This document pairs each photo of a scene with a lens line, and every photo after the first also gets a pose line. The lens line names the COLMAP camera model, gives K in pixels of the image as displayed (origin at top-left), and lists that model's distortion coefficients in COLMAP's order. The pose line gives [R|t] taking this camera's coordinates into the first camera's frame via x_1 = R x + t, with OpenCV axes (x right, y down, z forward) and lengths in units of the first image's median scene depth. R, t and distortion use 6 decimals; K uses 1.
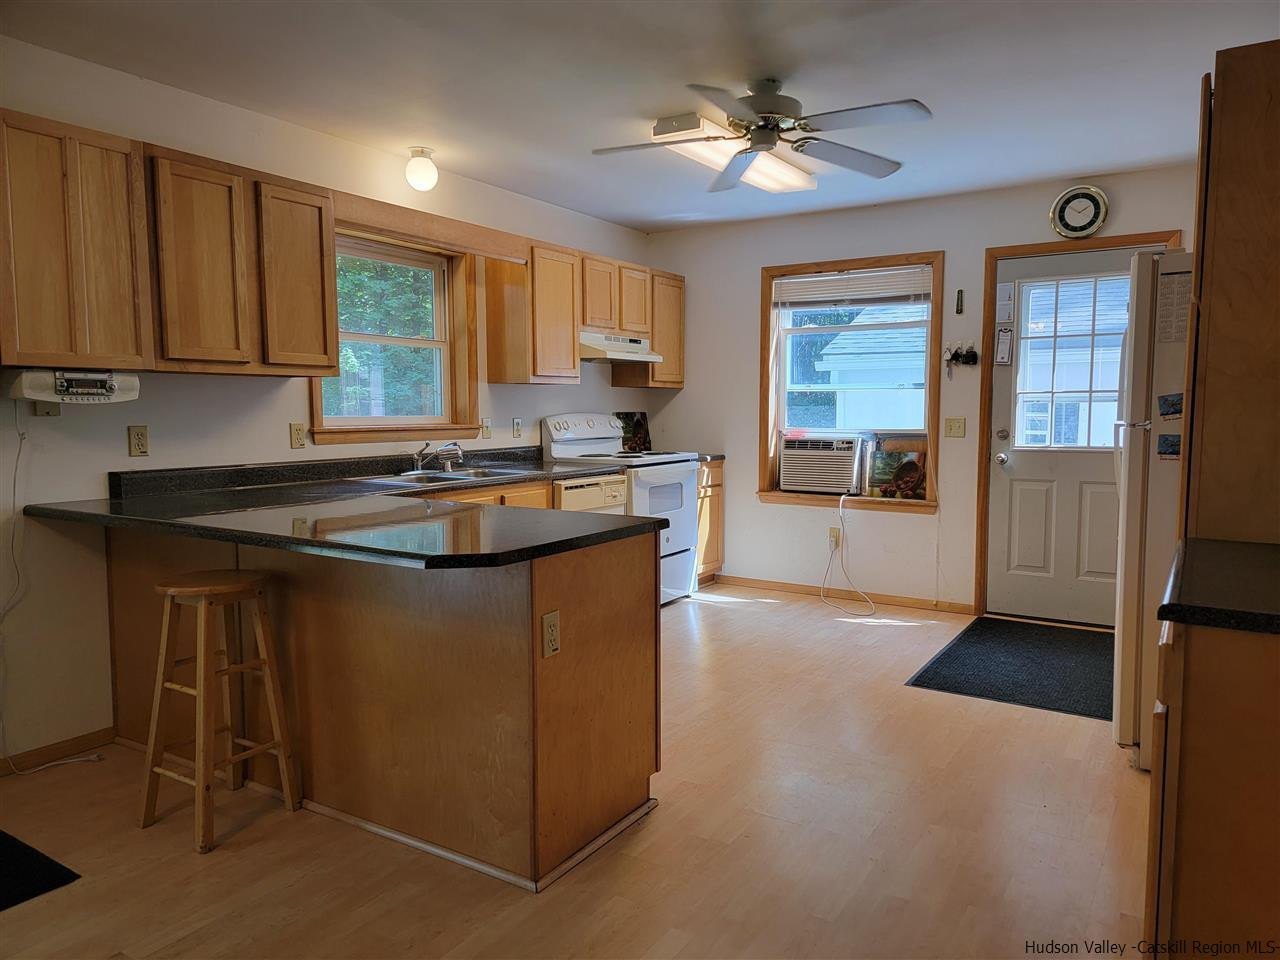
lens RADIAL K [[881.9, 0, 640.7], [0, 881.9, 484.1], [0, 0, 1]] dist [0.068846, -0.050690]
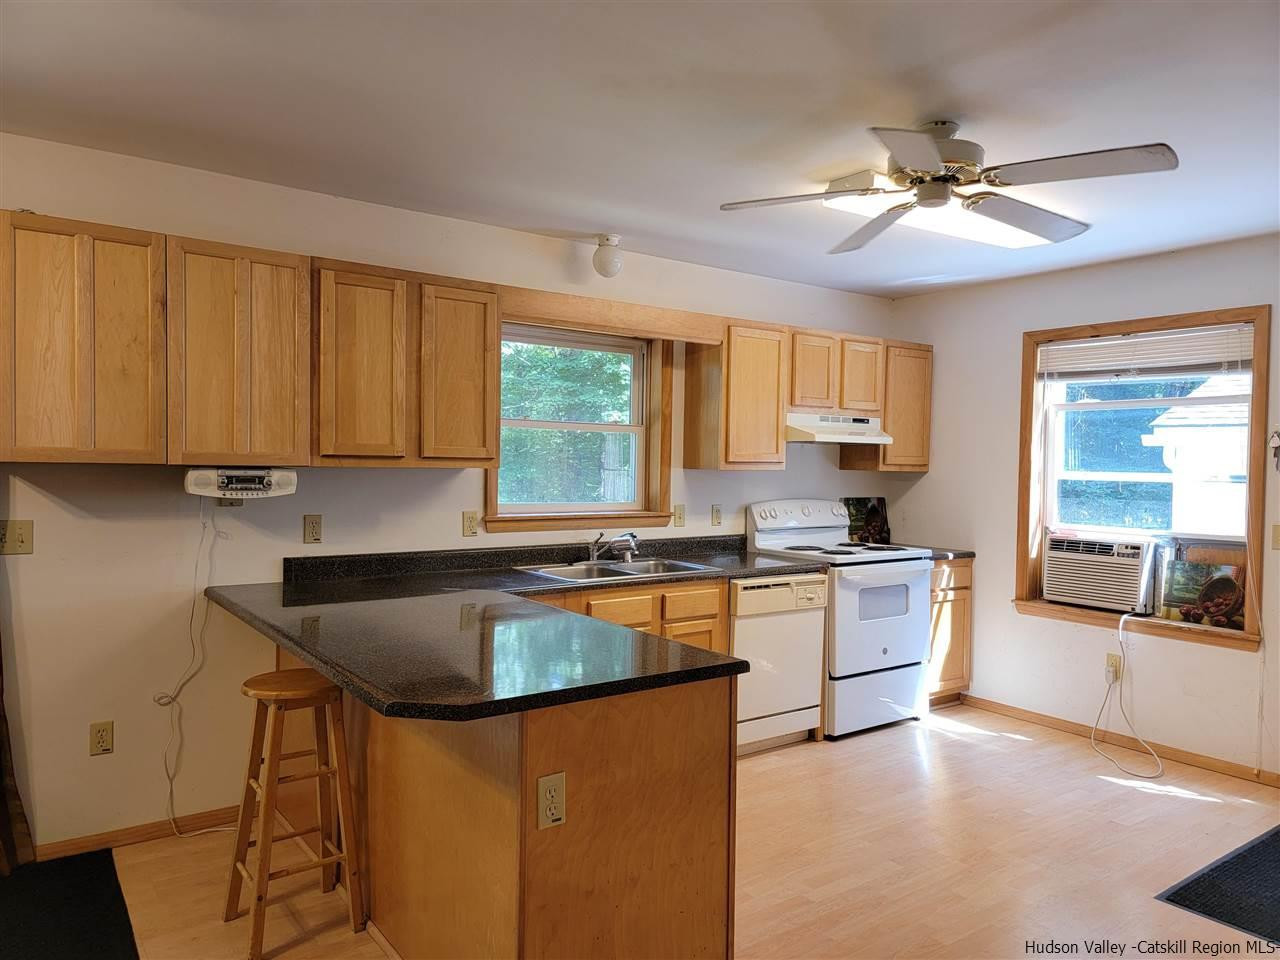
lens RADIAL K [[881.9, 0, 637.8], [0, 881.9, 488.1], [0, 0, 1]] dist [0.068846, -0.050690]
pose [[0.929614, 0.025458, -0.367655, 0.136644], [-0.048401, 0.997404, -0.053316, -0.042179], [0.365343, 0.067358, 0.928433, 0.109195]]
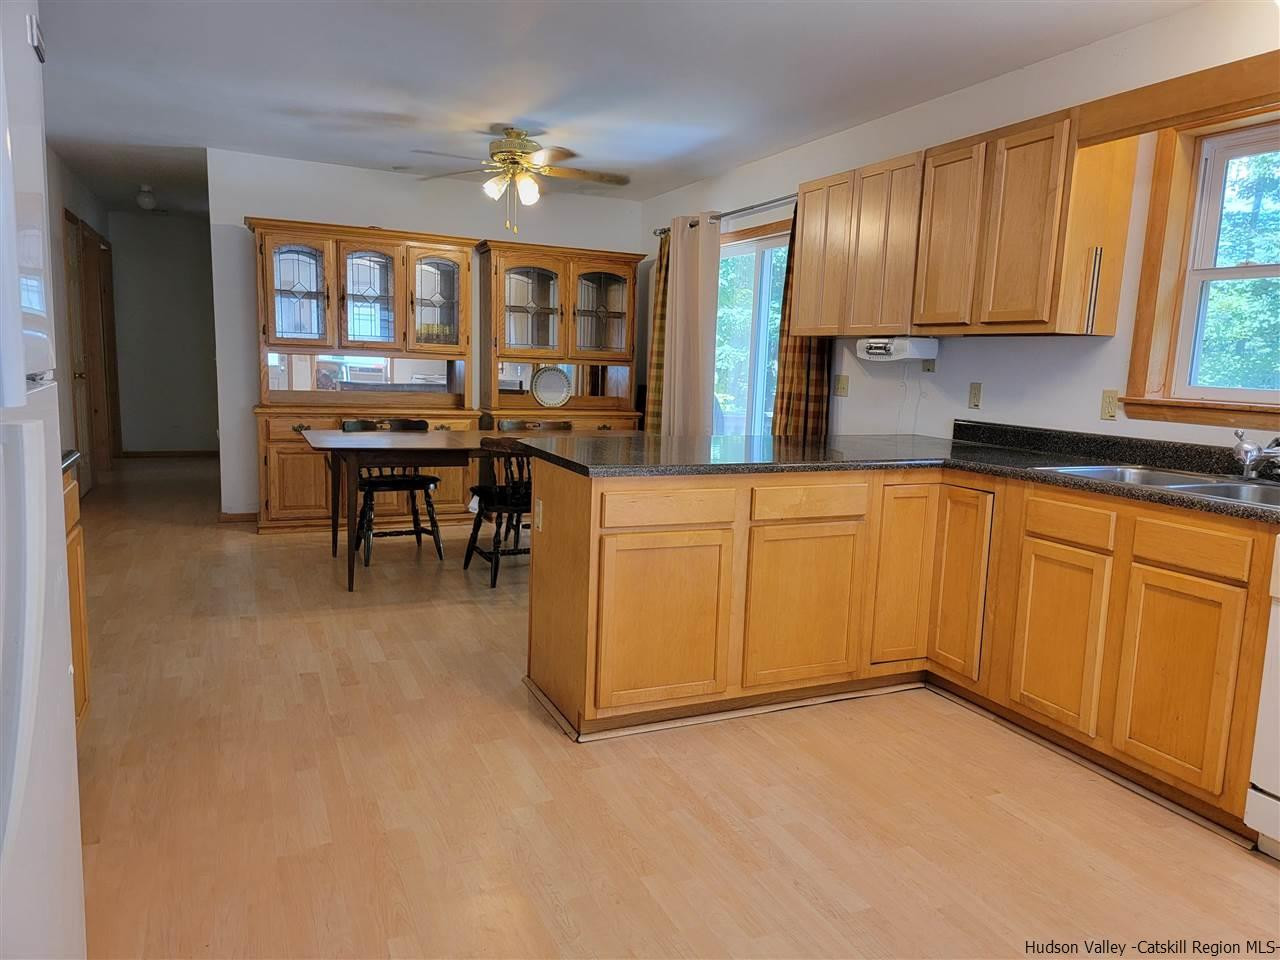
lens RADIAL K [[881.9, 0, 671.5], [0, 881.9, 482.0], [0, 0, 1]] dist [0.068846, -0.050690]
pose [[-0.526292, 0.097901, -0.844649, 0.467338], [-0.112739, 0.976546, 0.183435, -0.076639], [0.842797, 0.191765, -0.502911, 0.916033]]
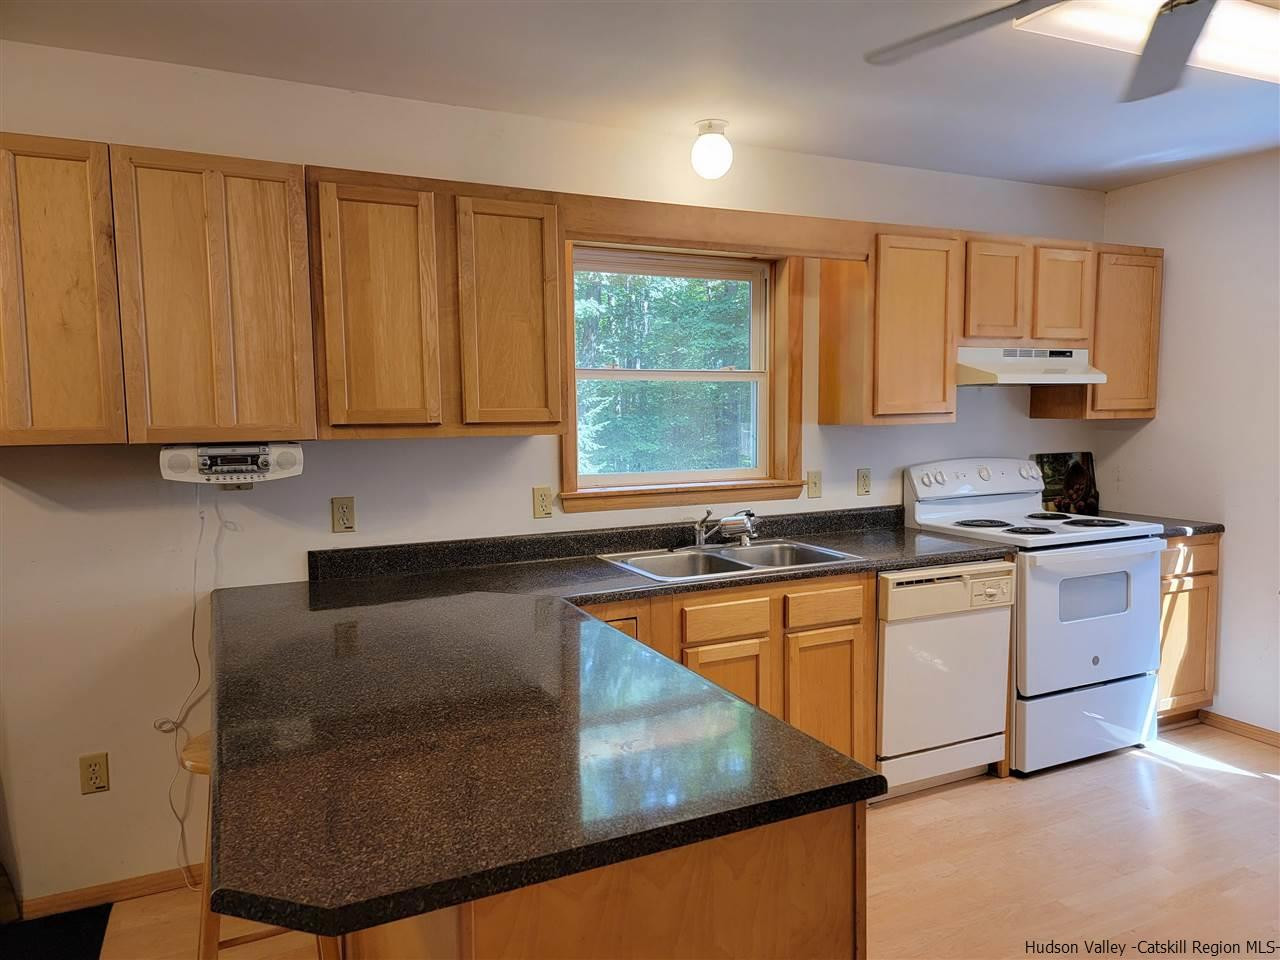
lens RADIAL K [[881.9, 0, 647.7], [0, 881.9, 482.6], [0, 0, 1]] dist [0.068846, -0.050690]
pose [[0.853676, 0.035531, -0.519591, 0.098053], [-0.035235, 0.999324, 0.010445, -0.070639], [0.519611, 0.009391, 0.854351, 0.301055]]
